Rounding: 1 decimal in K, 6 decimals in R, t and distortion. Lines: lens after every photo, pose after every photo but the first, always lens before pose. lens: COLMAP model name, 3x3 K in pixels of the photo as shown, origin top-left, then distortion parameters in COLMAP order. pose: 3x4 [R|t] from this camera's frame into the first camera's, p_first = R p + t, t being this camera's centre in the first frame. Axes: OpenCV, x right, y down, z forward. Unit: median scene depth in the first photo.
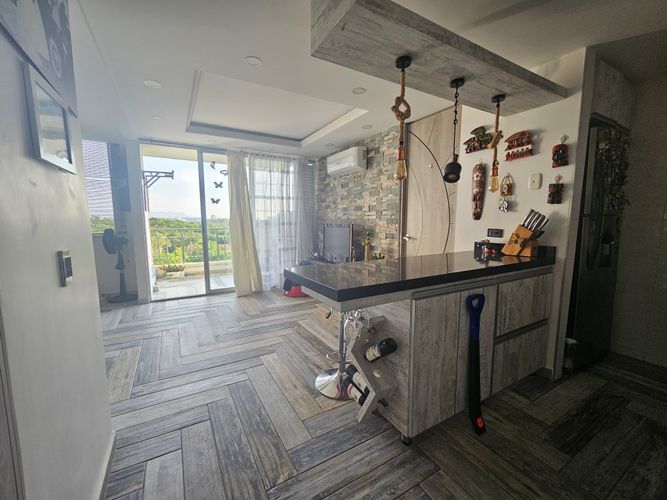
lens RADIAL K [[274.8, 0, 329.6], [0, 274.8, 252.8], [0, 0, 1]] dist [-0.002321, -0.000191]
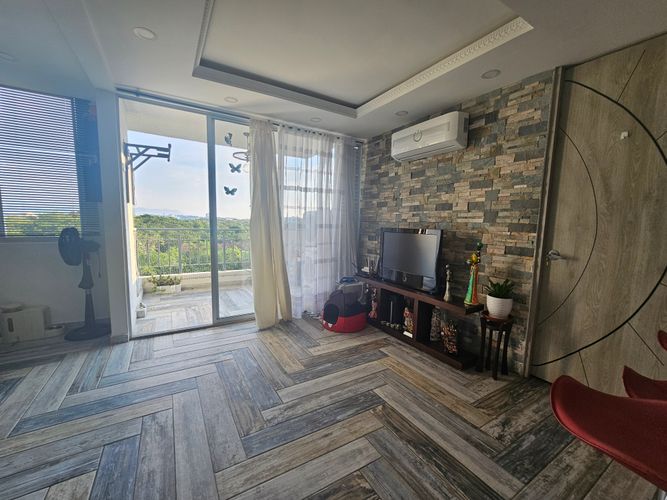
lens RADIAL K [[274.8, 0, 329.6], [0, 274.8, 252.8], [0, 0, 1]] dist [-0.002321, -0.000191]
pose [[0.999545, 0.023923, 0.018383, -0.194604], [-0.023808, 0.999696, -0.006431, -0.038010], [-0.018532, 0.005991, 0.999810, 0.337501]]
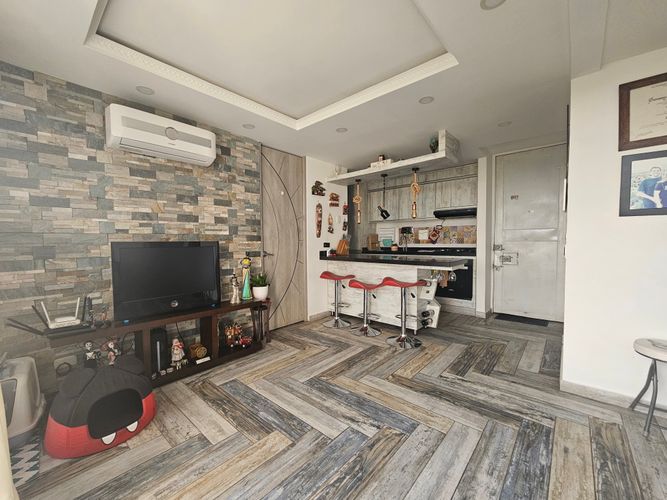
lens RADIAL K [[274.8, 0, 329.6], [0, 274.8, 252.8], [0, 0, 1]] dist [-0.002321, -0.000191]
pose [[-0.317412, -0.032941, 0.947715, -0.646395], [0.119219, 0.990081, 0.074343, -0.091474], [-0.940764, 0.136583, -0.310336, 0.927241]]
